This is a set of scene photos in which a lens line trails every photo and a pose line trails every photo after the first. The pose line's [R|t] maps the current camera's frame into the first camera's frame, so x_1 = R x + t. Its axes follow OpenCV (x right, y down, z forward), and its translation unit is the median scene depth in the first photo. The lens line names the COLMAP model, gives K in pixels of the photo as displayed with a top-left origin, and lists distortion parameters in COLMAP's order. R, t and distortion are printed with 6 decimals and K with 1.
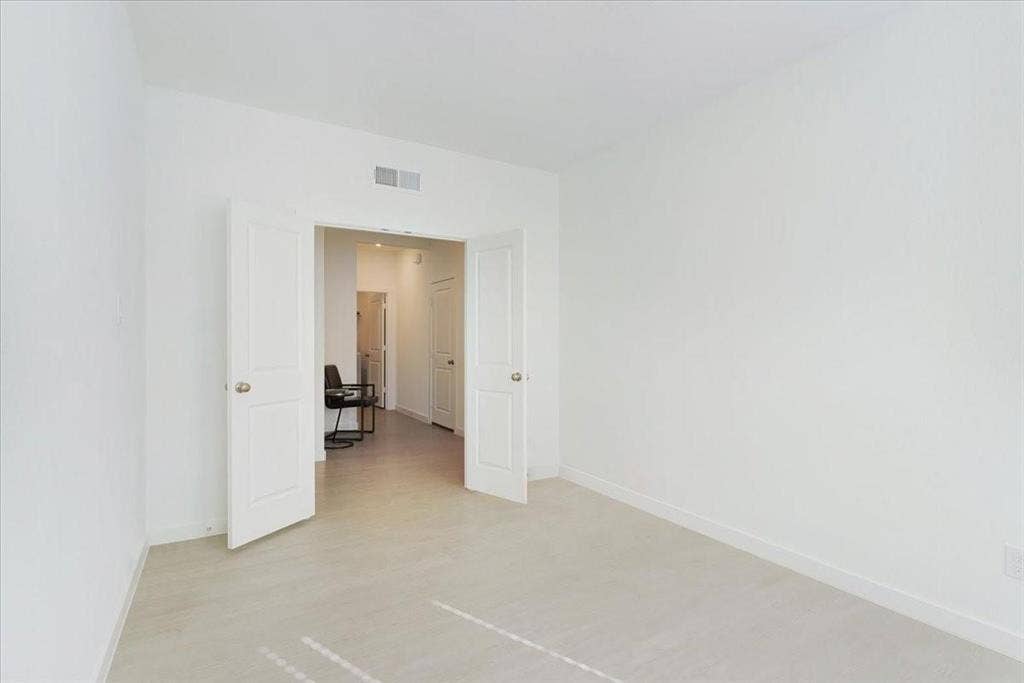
lens RADIAL K [[500.3, 0, 512.0], [0, 500.3, 341.5], [0, 0, 1]] dist [0.000233, 0.000238]
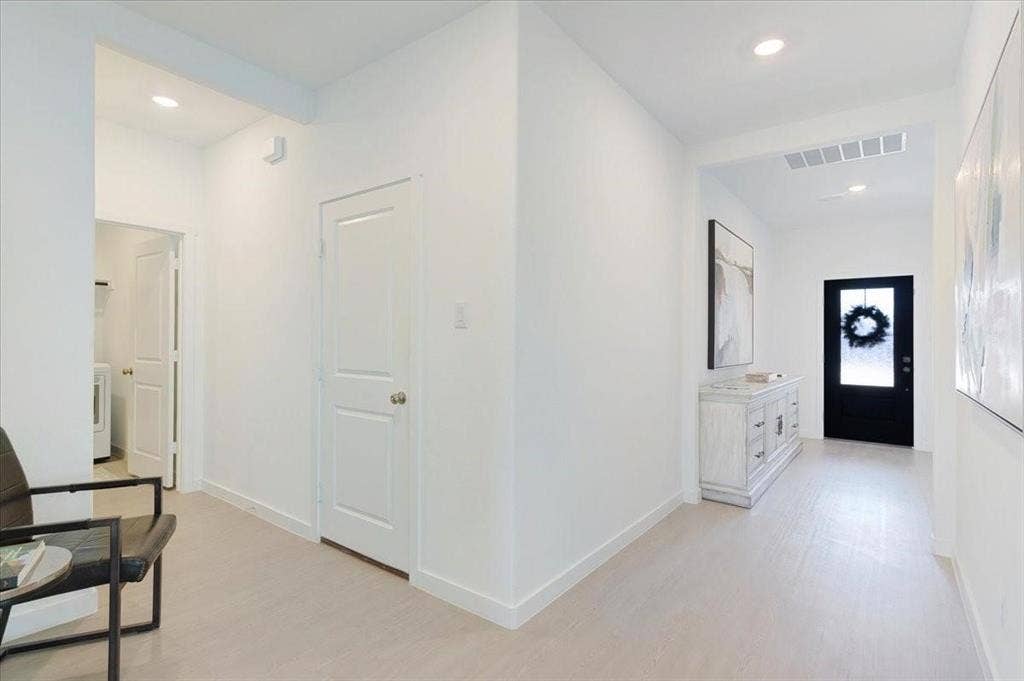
lens RADIAL K [[488.8, 0, 515.9], [0, 488.8, 345.0], [0, 0, 1]] dist [-0.002003, -0.000083]
pose [[0.921226, 0.000151, 0.389028, -0.168520], [-0.000403, 1.000000, 0.000567, 0.000279], [-0.389028, -0.000679, 0.921226, 0.561736]]
